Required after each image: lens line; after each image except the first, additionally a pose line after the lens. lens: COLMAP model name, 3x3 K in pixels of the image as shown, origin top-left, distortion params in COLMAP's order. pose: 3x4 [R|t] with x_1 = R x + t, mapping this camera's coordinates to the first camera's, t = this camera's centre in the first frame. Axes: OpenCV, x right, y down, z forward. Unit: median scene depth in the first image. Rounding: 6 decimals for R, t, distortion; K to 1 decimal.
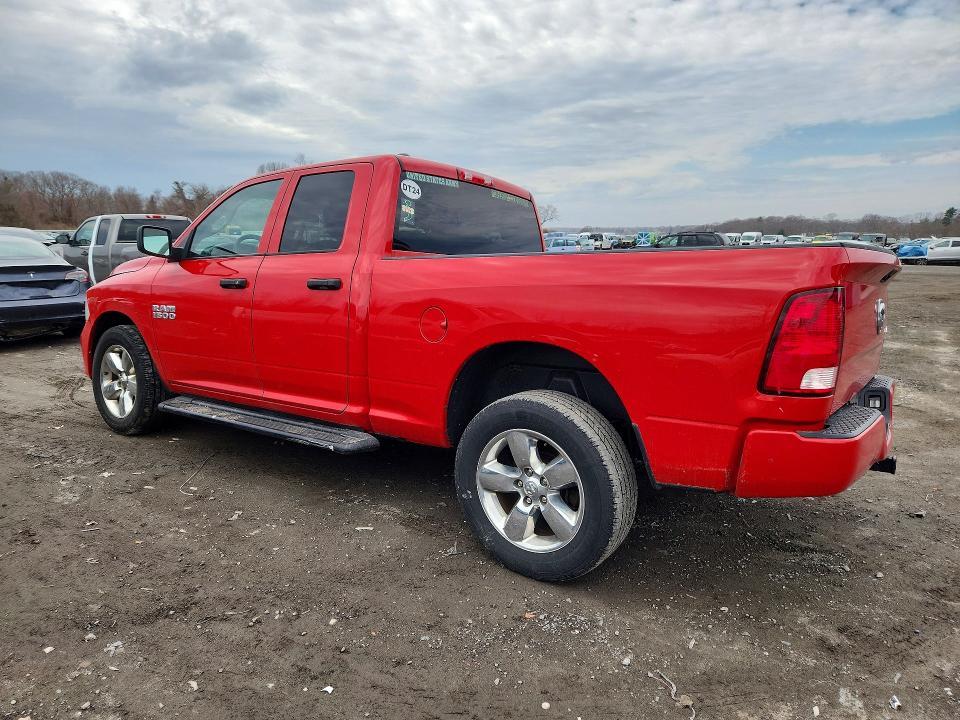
lens RADIAL K [[673.9, 0, 480.0], [0, 673.9, 360.0], [0, 0, 1]] dist [0.001120, 0.000215]
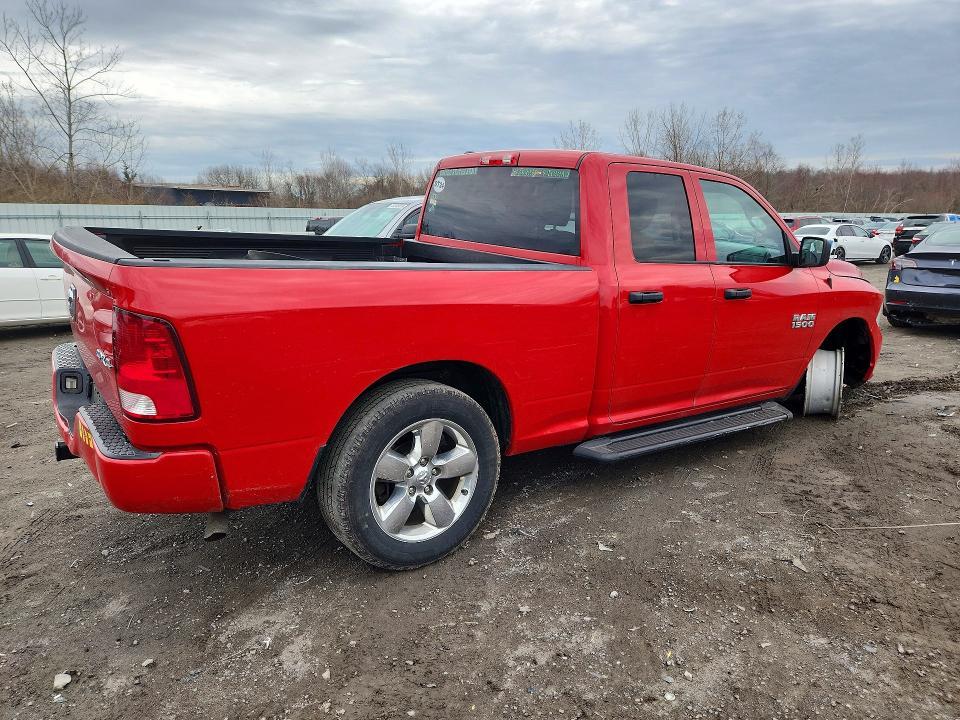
lens RADIAL K [[673.9, 0, 480.0], [0, 673.9, 360.0], [0, 0, 1]] dist [0.001120, 0.000215]
pose [[-0.332144, 0.174629, -0.926922, 0.901537], [-0.158287, 0.958457, 0.237289, -0.212875], [0.929852, 0.225534, -0.290704, 1.270953]]
